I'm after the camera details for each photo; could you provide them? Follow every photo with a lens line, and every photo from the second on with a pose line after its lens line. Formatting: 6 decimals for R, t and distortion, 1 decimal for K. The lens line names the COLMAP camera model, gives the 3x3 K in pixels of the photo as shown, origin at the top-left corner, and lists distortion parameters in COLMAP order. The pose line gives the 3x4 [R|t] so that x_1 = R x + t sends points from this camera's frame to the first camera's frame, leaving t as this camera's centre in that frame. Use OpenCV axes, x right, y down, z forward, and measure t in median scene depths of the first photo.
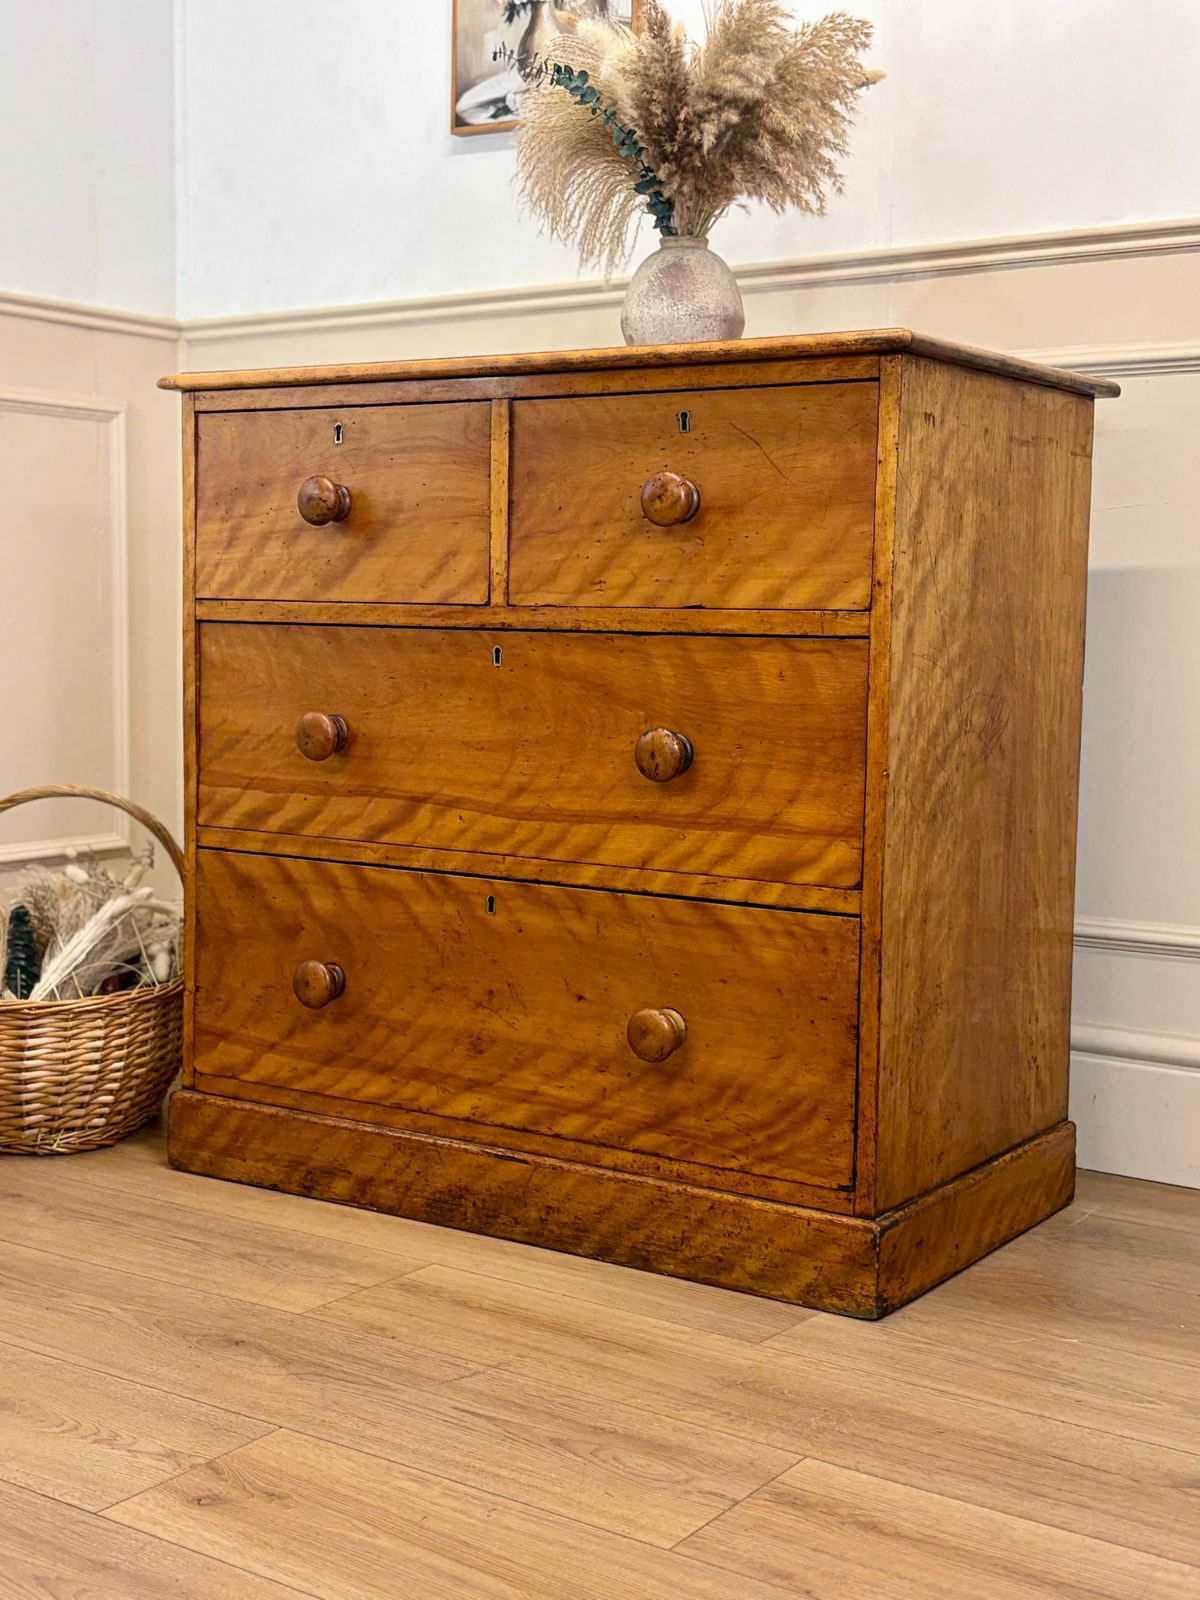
lens RADIAL K [[2105.2, 0, 600.1], [0, 2105.2, 803.4], [0, 0, 1]] dist [0.230769, -0.899341]
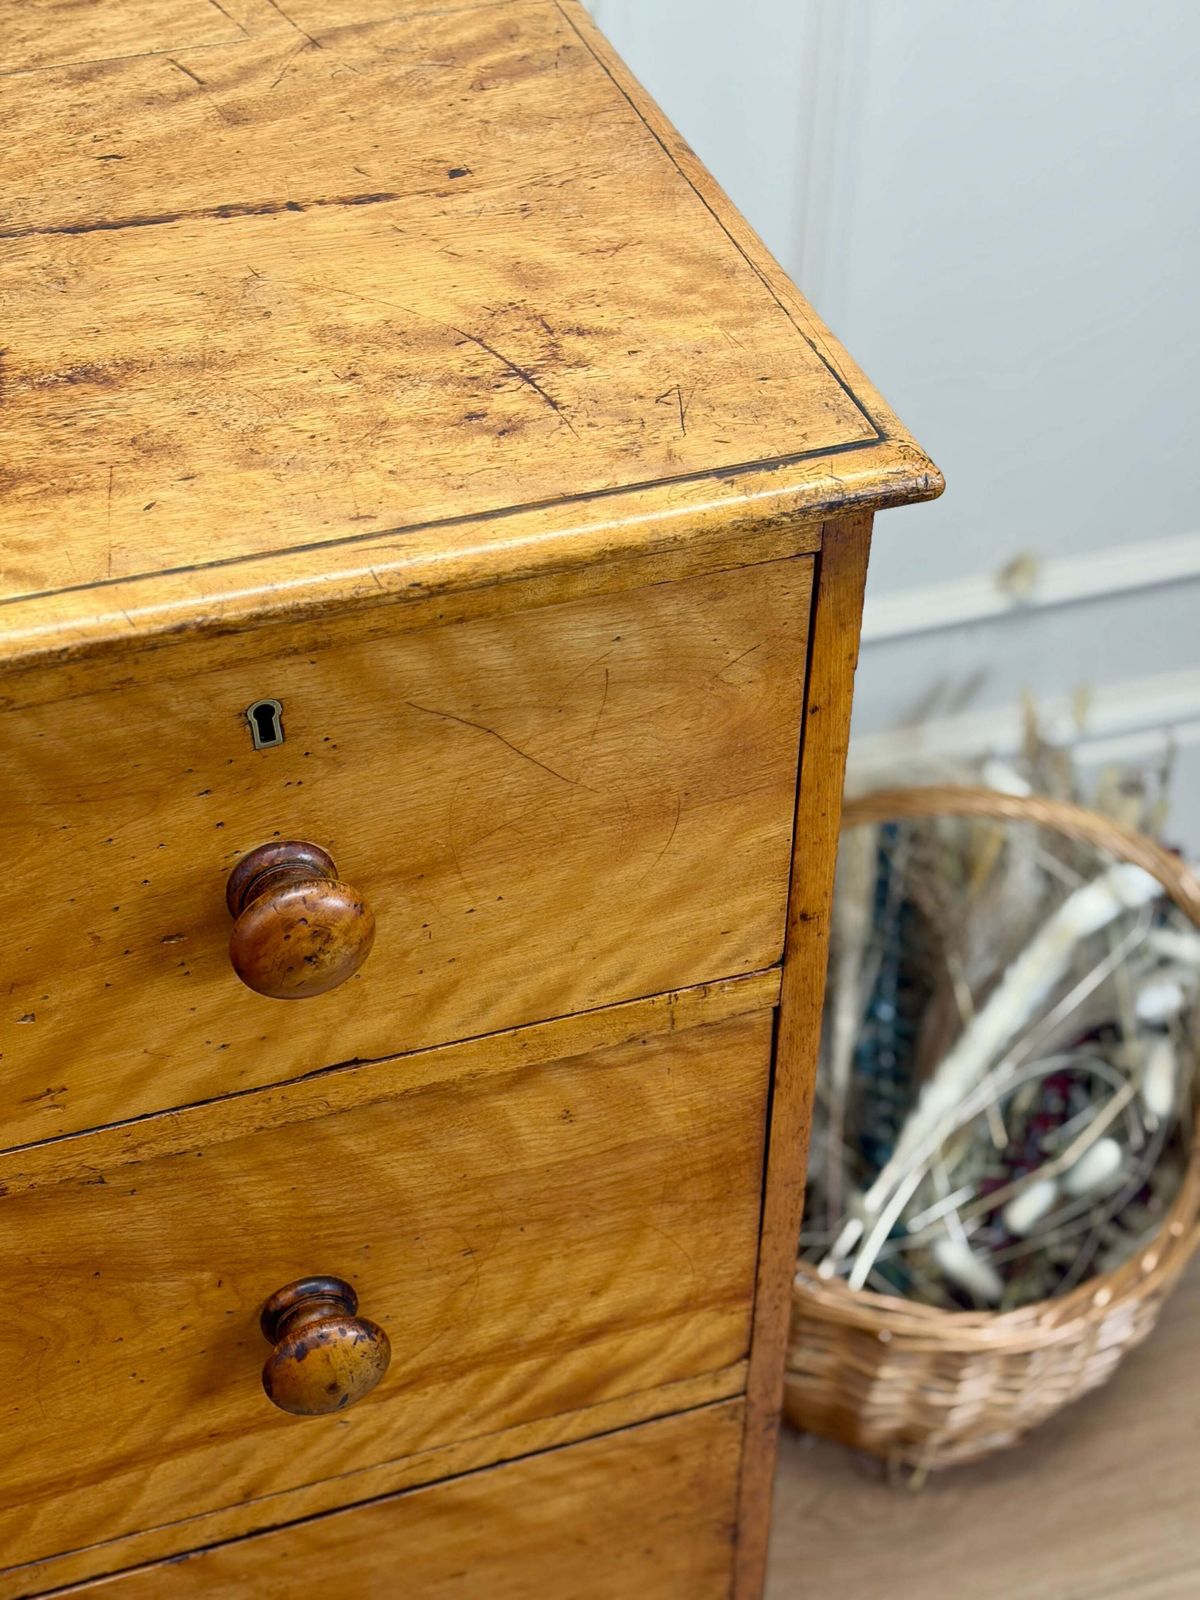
lens RADIAL K [[2733.7, 0, 600.0], [0, 2733.7, 800.0], [0, 0, 1]] dist [0.248077, -1.010016]
pose [[0.602958, -0.527484, 0.598500, -0.198397], [0.062821, 0.779277, 0.623523, -0.426456], [-0.795296, -0.338359, 0.503009, 0.663870]]
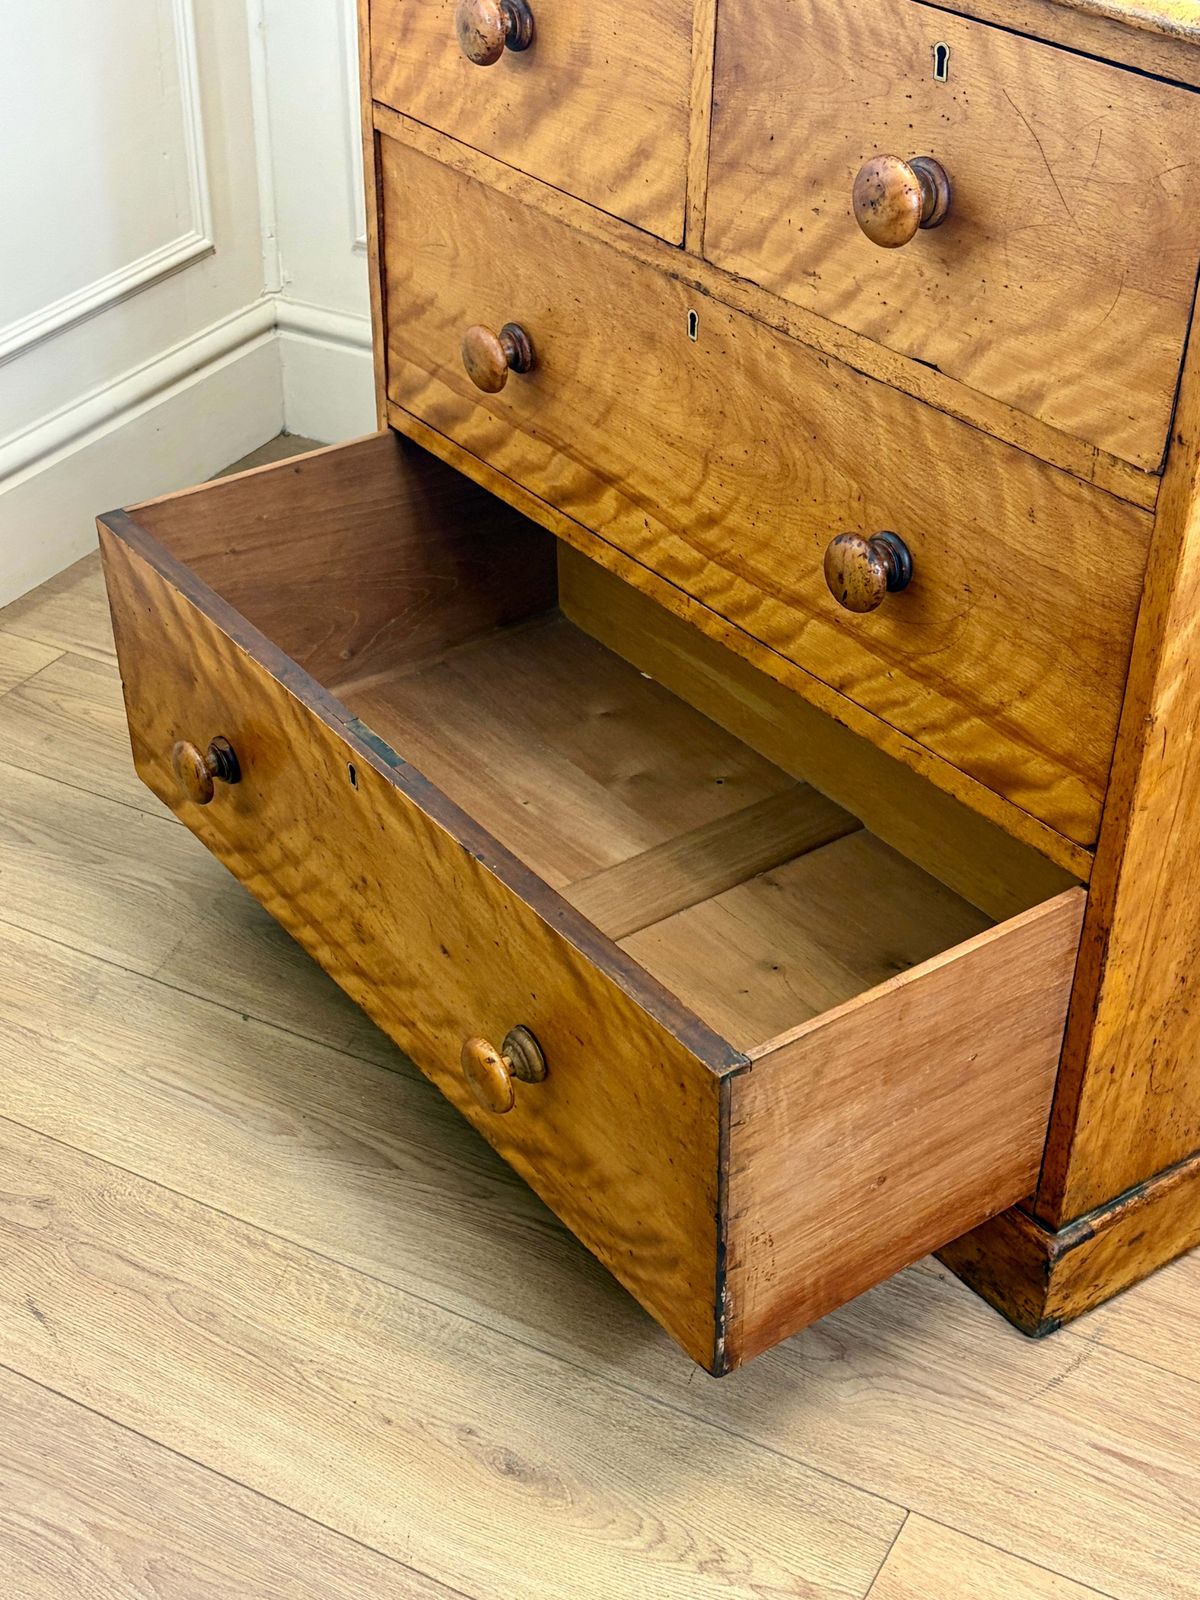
lens RADIAL K [[2200.2, 0, 595.8], [0, 2200.2, 805.7], [0, 0, 1]] dist [0.200497, -0.732151]
pose [[0.935433, 0.194307, -0.295314, 0.161524], [-0.031119, 0.877407, 0.478736, -0.272835], [0.352132, -0.438635, 0.826802, 0.330299]]
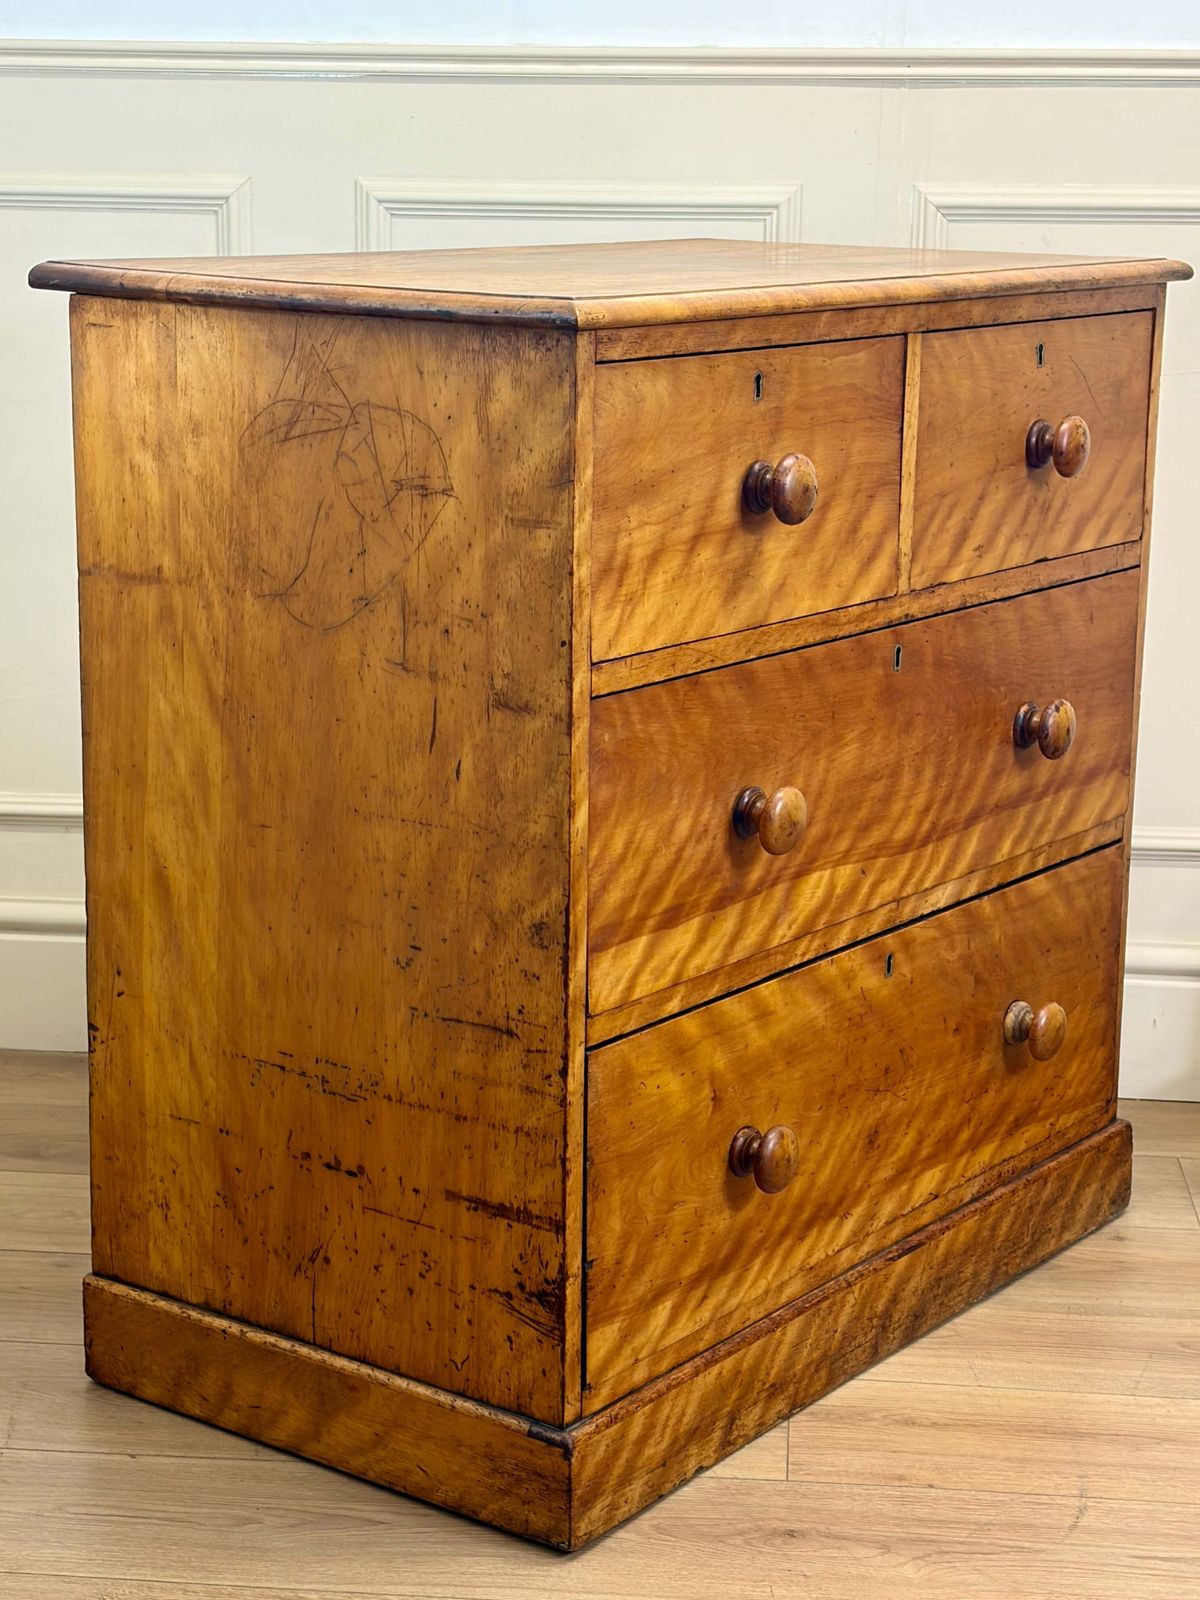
lens RADIAL K [[2886.9, 0, 585.6], [0, 2886.9, 801.1], [0, 0, 1]] dist [0.244794, -1.400928]
pose [[0.062167, -0.241235, 0.968473, -1.108435], [0.078437, 0.968530, 0.236214, -0.280450], [-0.994979, 0.061280, 0.079133, 1.026156]]
